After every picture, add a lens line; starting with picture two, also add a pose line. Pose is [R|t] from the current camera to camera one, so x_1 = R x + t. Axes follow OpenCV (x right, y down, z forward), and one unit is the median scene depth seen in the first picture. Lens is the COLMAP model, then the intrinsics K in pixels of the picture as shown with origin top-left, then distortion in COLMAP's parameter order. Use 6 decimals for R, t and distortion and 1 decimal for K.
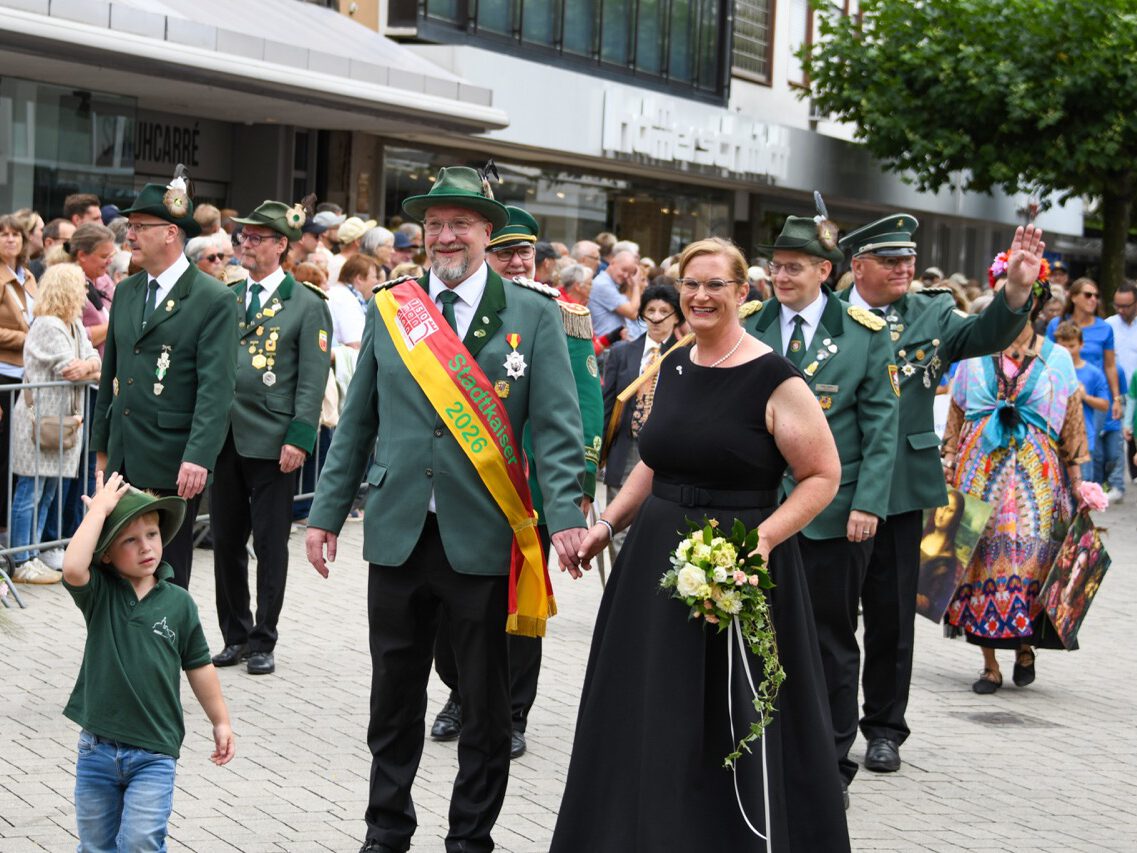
lens RADIAL K [[2817.4, 0, 452.9], [0, 2817.4, 299.7], [0, 0, 1]] dist [0.329343, 0.612403]
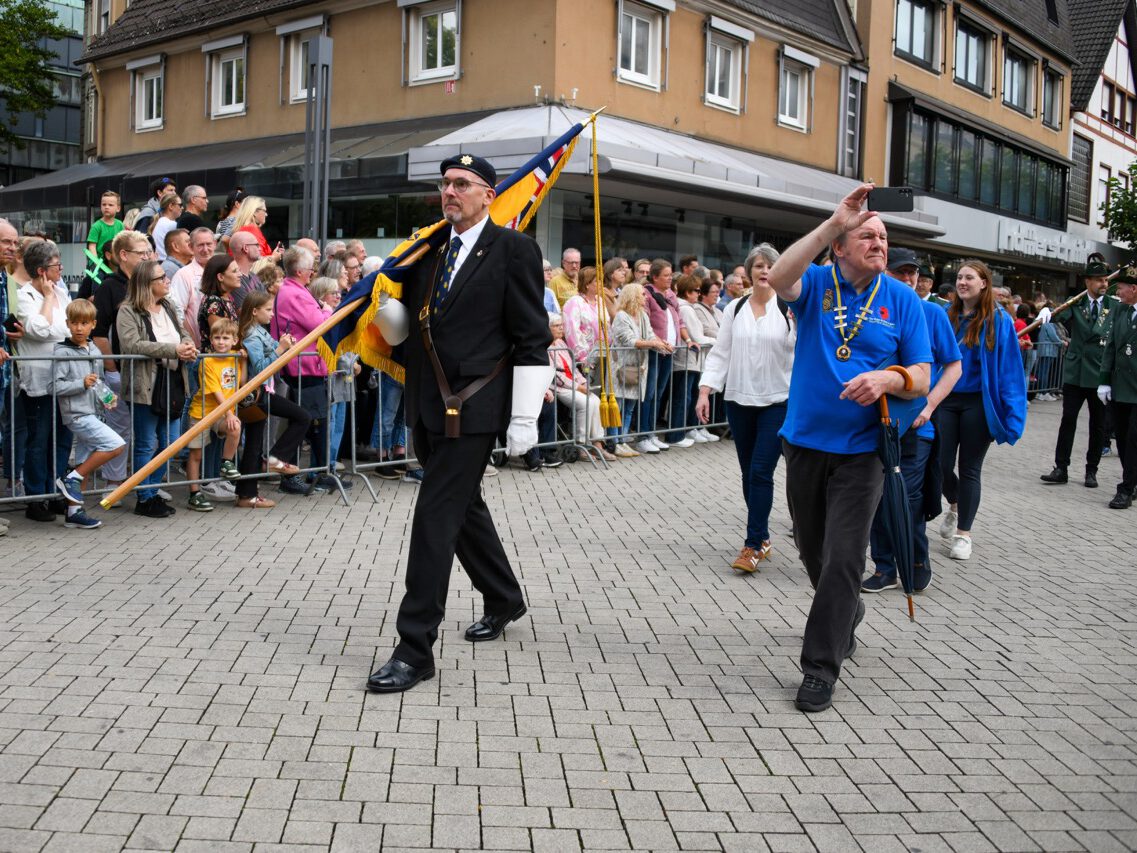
lens RADIAL K [[1122.9, 0, 521.4], [0, 1122.9, 401.5], [0, 0, 1]] dist [-0.149484, 0.076977]
pose [[0.930046, 0.024176, -0.366647, 0.020070], [-0.000773, 0.997960, 0.063841, 0.006203], [0.367442, -0.059091, 0.928167, 0.103565]]
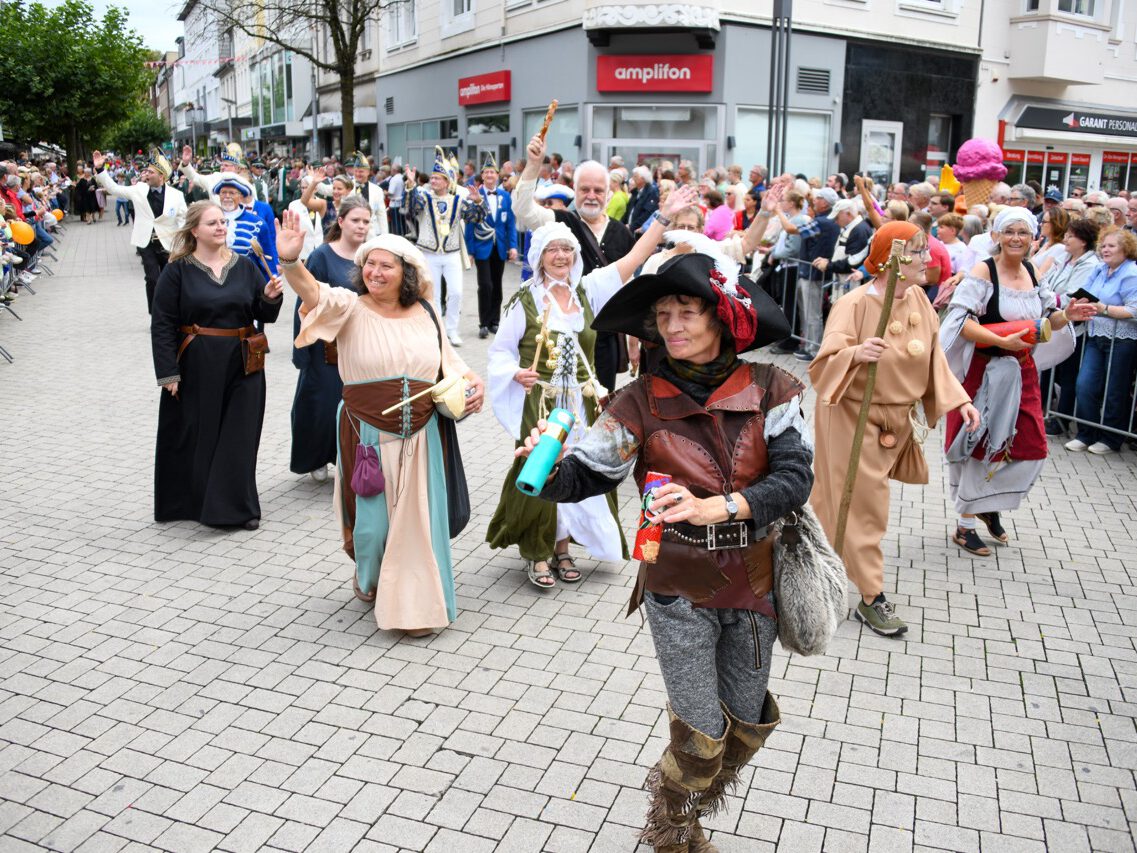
lens RADIAL K [[1009.6, 0, 564.4], [0, 1009.6, 427.8], [0, 0, 1]] dist [-0.144563, 0.070557]
pose [[0.691513, -0.222588, 0.687215, -0.098337], [0.026562, 0.958533, 0.283740, -0.012609], [-0.721875, -0.177956, 0.668751, 0.130288]]
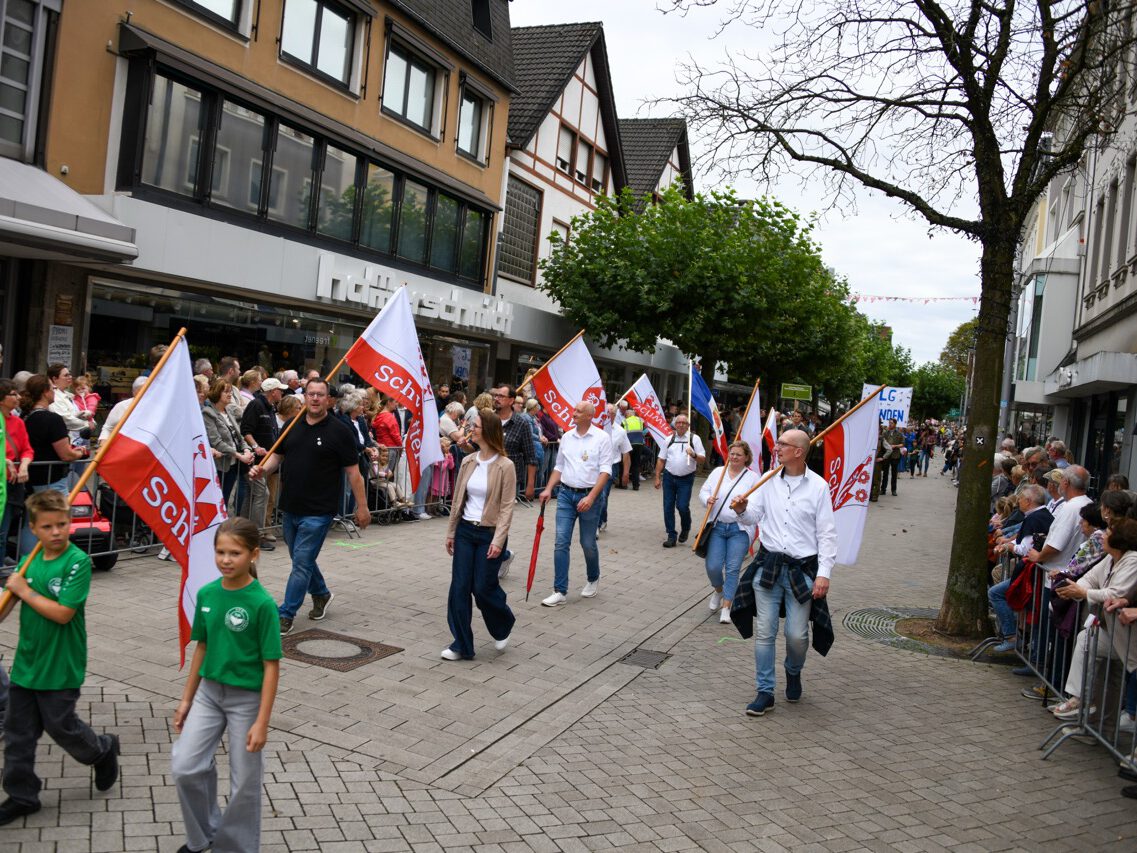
lens RADIAL K [[1021.1, 0, 567.7], [0, 1021.1, 430.7], [0, 0, 1]] dist [-0.139728, 0.074251]
pose [[0.998481, 0.052316, 0.017263, 0.145314], [-0.052845, 0.998098, 0.031750, -0.006654], [-0.015569, -0.032615, 0.999347, 0.398409]]
